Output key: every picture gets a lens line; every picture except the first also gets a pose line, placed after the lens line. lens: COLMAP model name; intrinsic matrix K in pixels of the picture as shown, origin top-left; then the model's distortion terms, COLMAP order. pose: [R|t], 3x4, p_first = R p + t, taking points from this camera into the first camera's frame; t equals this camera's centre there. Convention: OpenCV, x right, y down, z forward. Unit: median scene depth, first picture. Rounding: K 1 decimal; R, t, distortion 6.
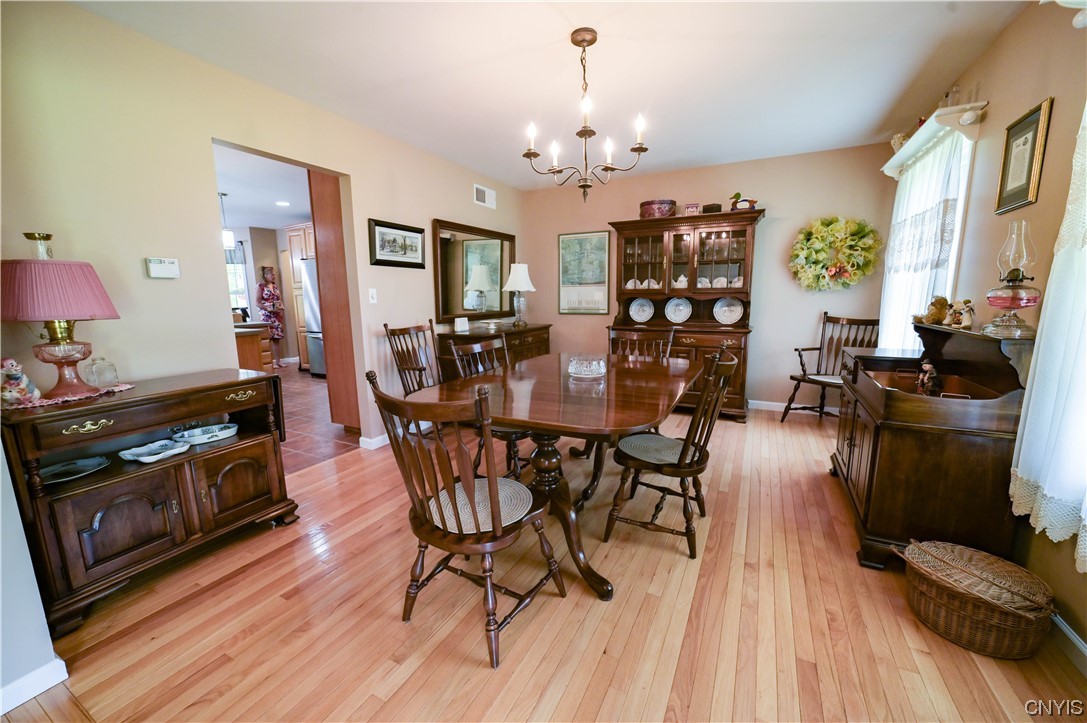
lens RADIAL K [[425.3, 0, 543.0], [0, 425.3, 365.9], [0, 0, 1]] dist [-0.021724, 0.000102]
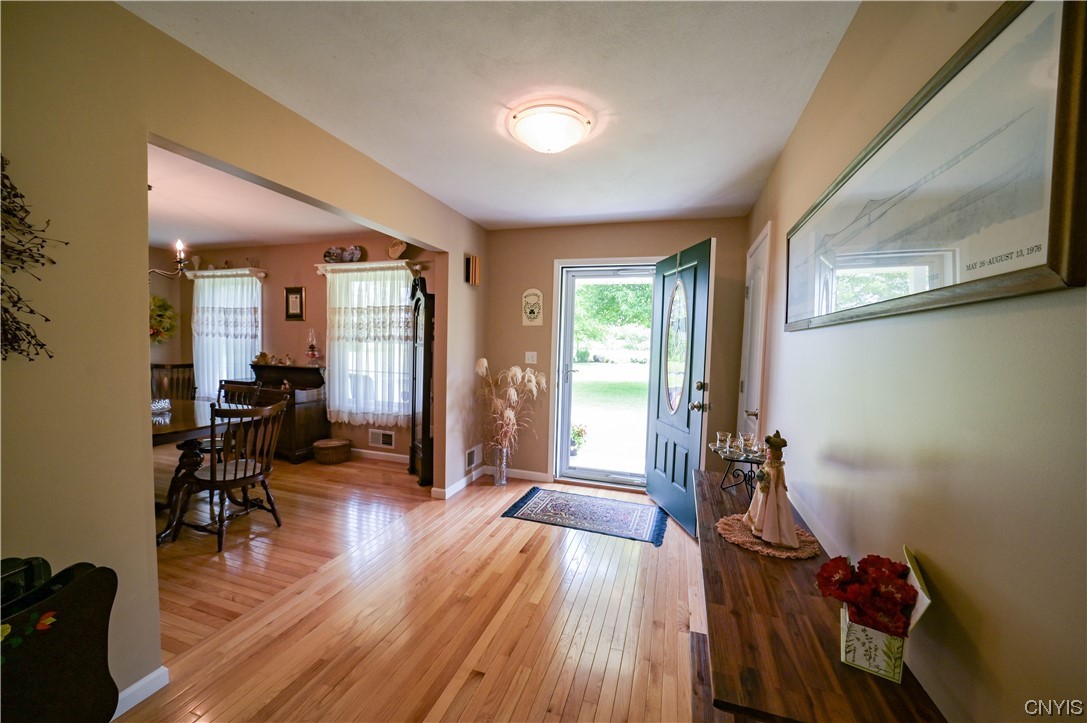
lens RADIAL K [[408.2, 0, 540.7], [0, 408.2, 368.9], [0, 0, 1]] dist [-0.041363, 0.000007]
pose [[-0.159990, -0.068438, 0.984743, -1.432208], [0.140182, 0.985908, 0.091294, -0.068594], [-0.977114, 0.152649, -0.148142, -0.110152]]
